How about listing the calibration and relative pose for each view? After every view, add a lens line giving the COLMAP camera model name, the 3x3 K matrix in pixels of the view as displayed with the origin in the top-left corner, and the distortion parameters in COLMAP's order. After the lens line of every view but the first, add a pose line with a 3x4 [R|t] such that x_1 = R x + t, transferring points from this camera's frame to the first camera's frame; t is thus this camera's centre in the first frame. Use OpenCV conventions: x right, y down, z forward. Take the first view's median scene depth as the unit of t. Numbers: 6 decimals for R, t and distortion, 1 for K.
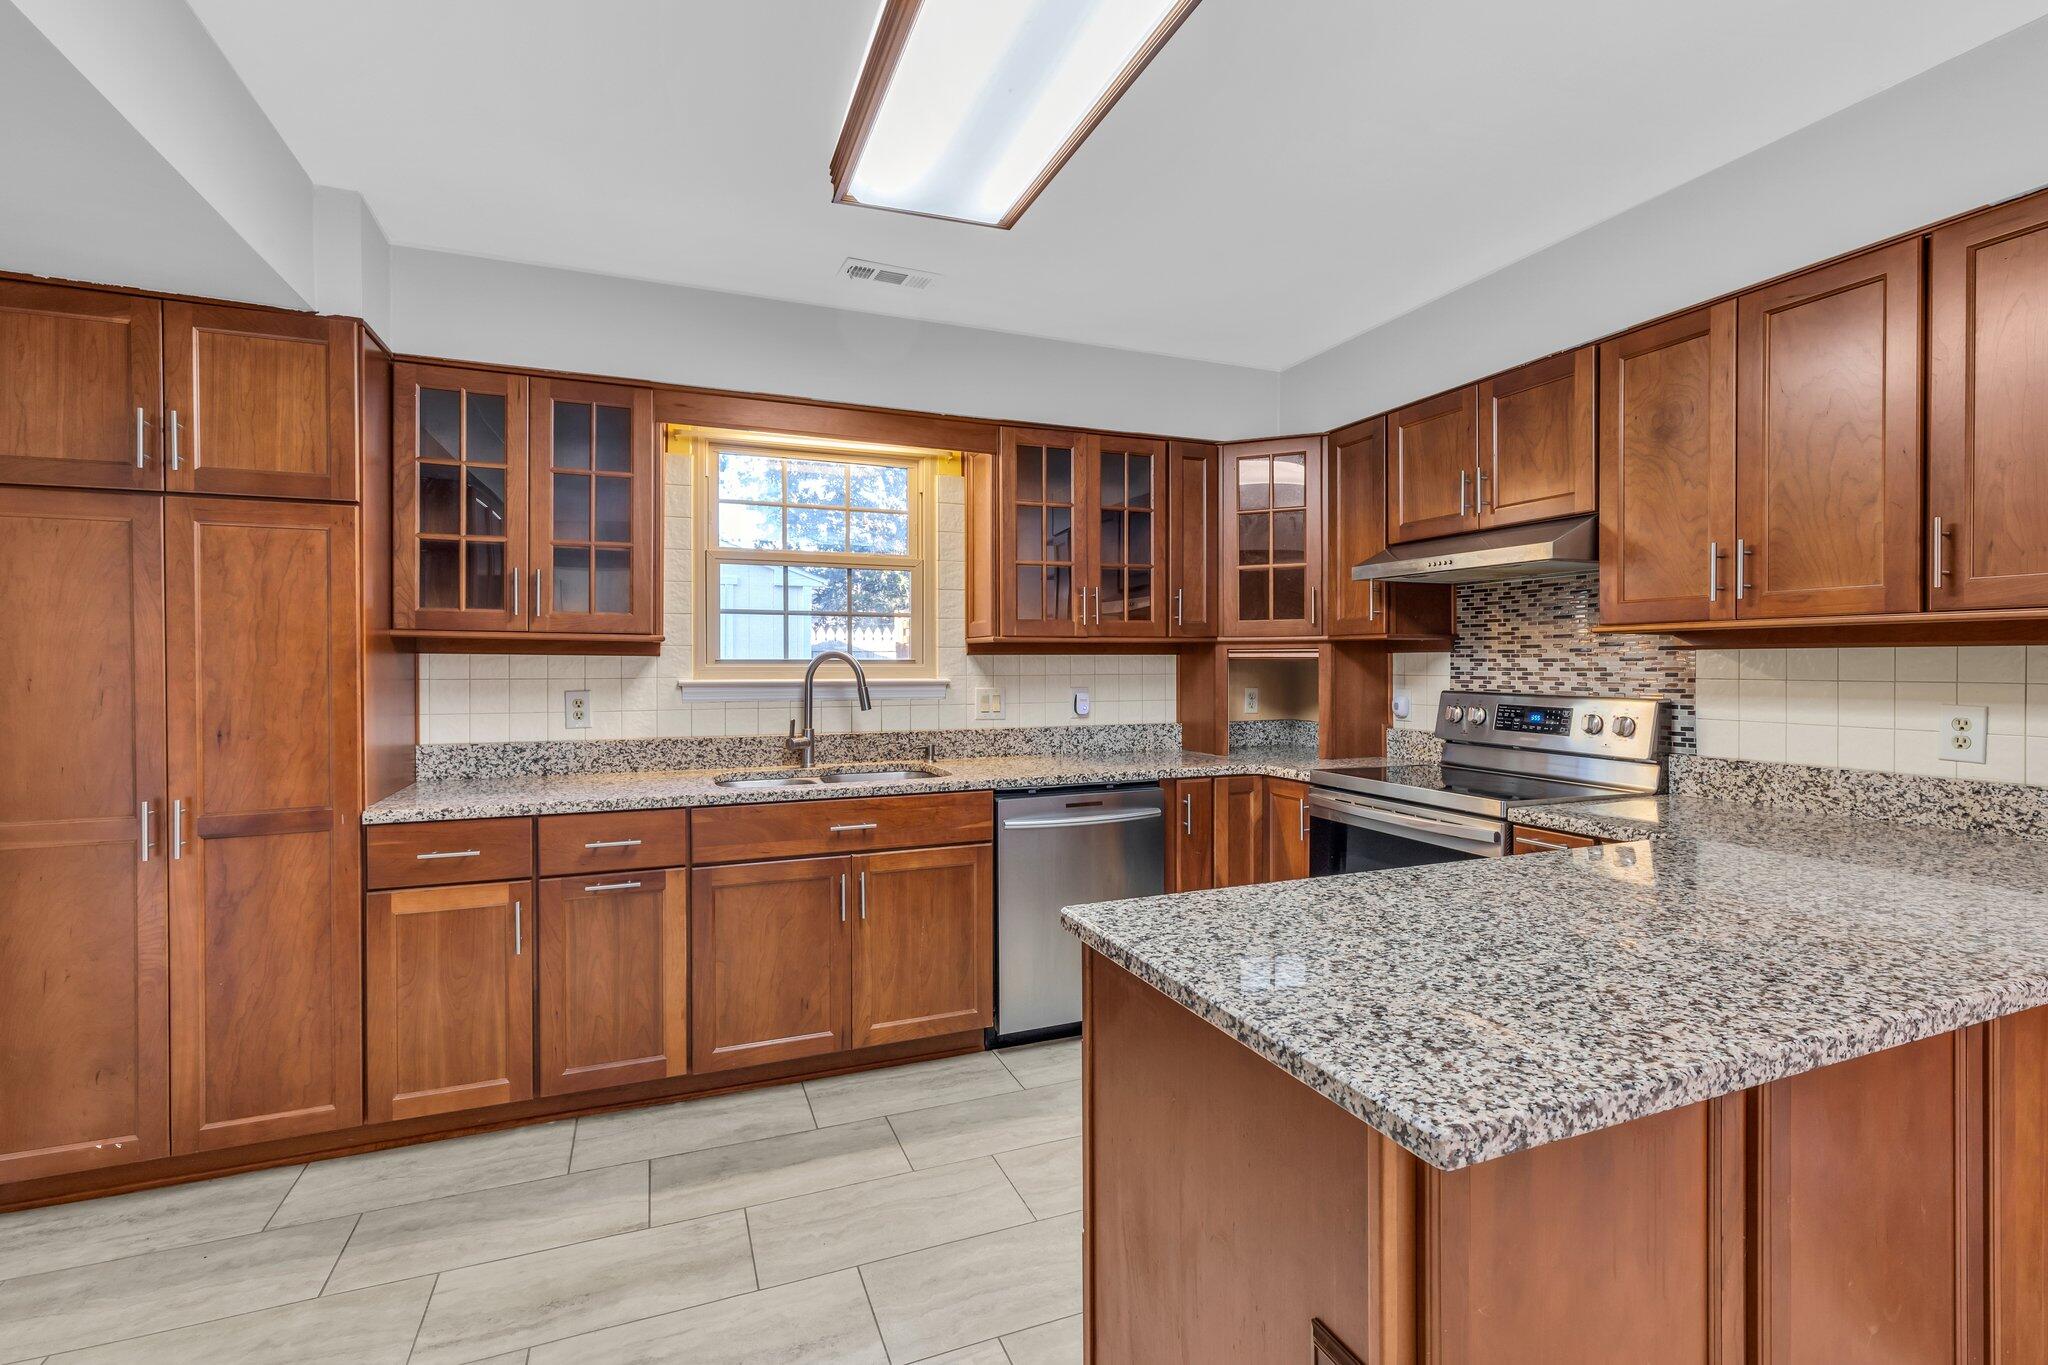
lens RADIAL K [[914.2, 0, 1026.9], [0, 914.2, 667.1], [0, 0, 1]] dist [-0.001977, -0.000343]
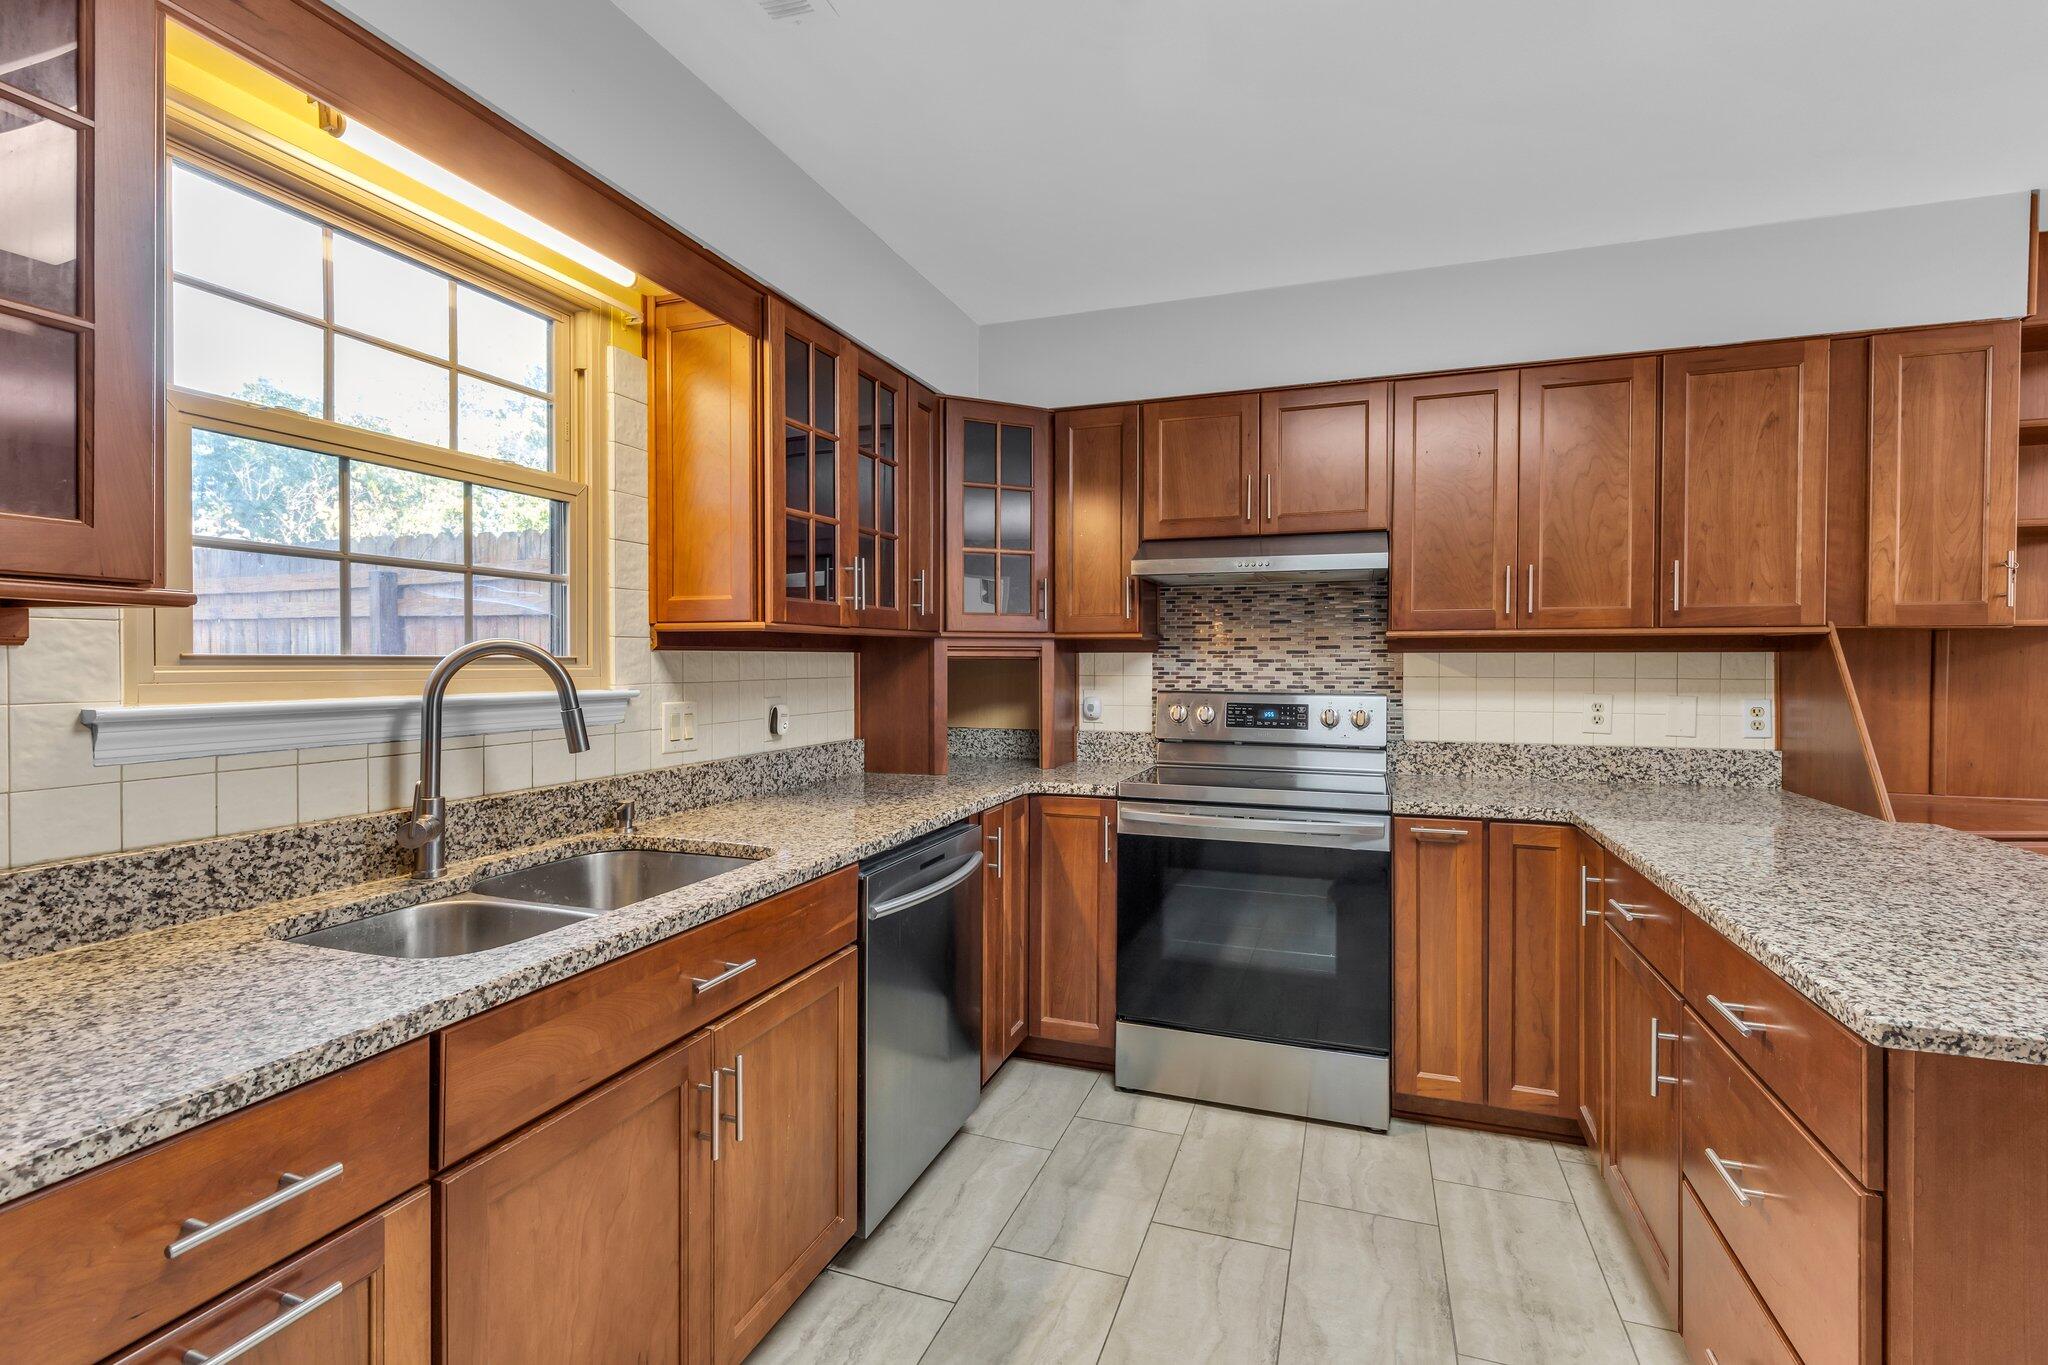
lens RADIAL K [[920.0, 0, 1024.5], [0, 920.0, 669.7], [0, 0, 1]] dist [0.003722, -0.000023]
pose [[0.669488, -0.005502, 0.742803, -0.440344], [0.001949, 0.999982, 0.005650, -0.003854], [-0.742821, -0.002335, 0.669486, 0.484272]]
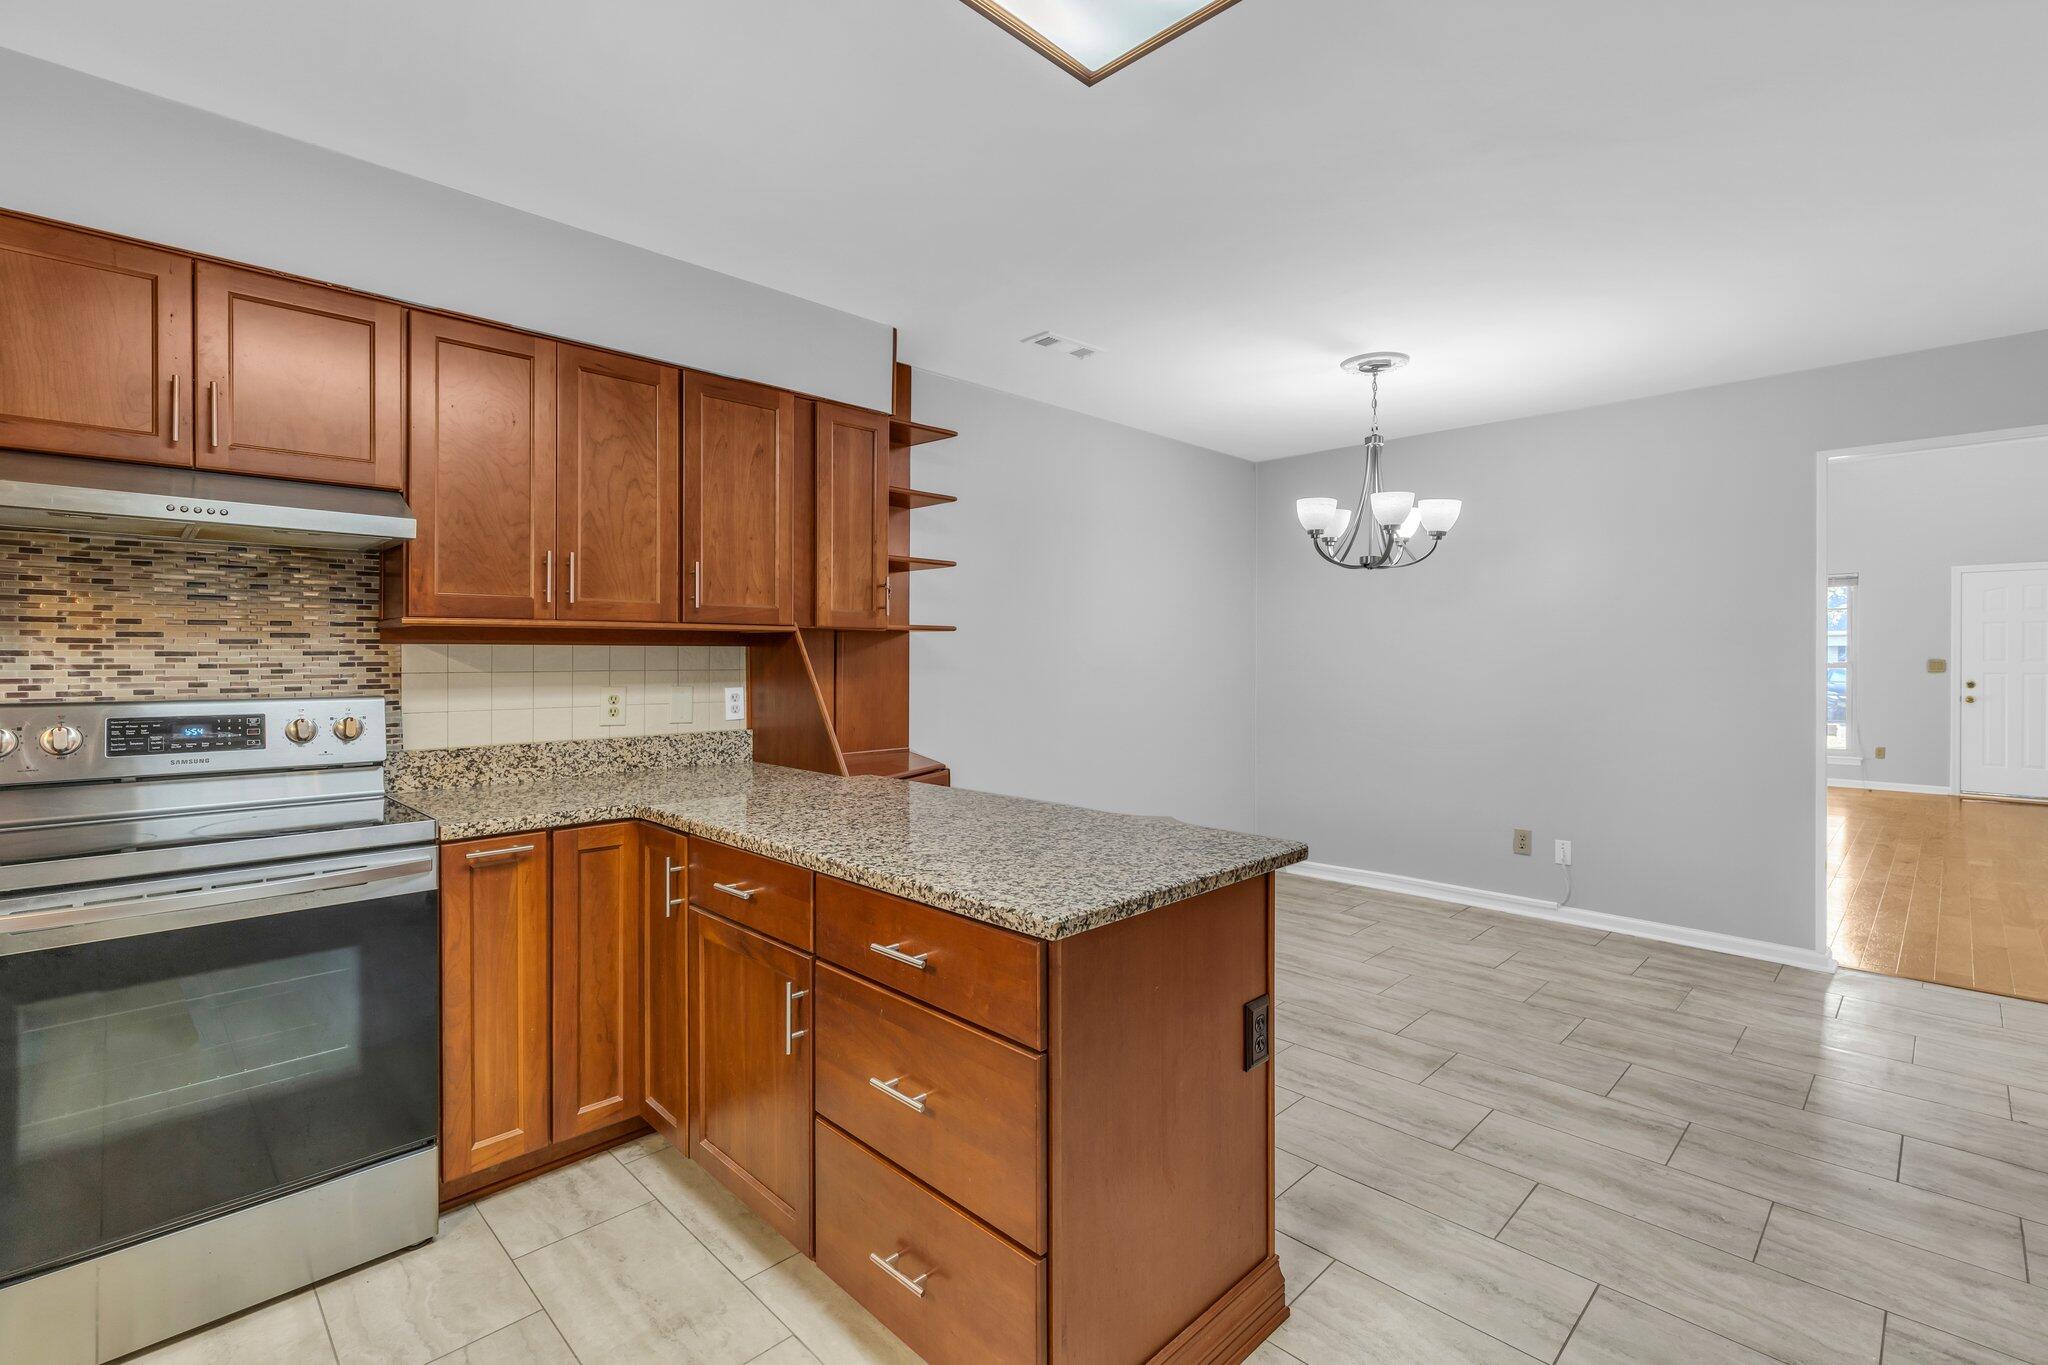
lens RADIAL K [[922.0, 0, 1026.1], [0, 922.0, 657.7], [0, 0, 1]] dist [0.001452, -0.000231]
pose [[-0.387091, -0.000459, 0.922041, -0.389741], [0.005209, 0.999983, 0.002685, -0.002827], [-0.922027, 0.005842, -0.387082, 0.663537]]
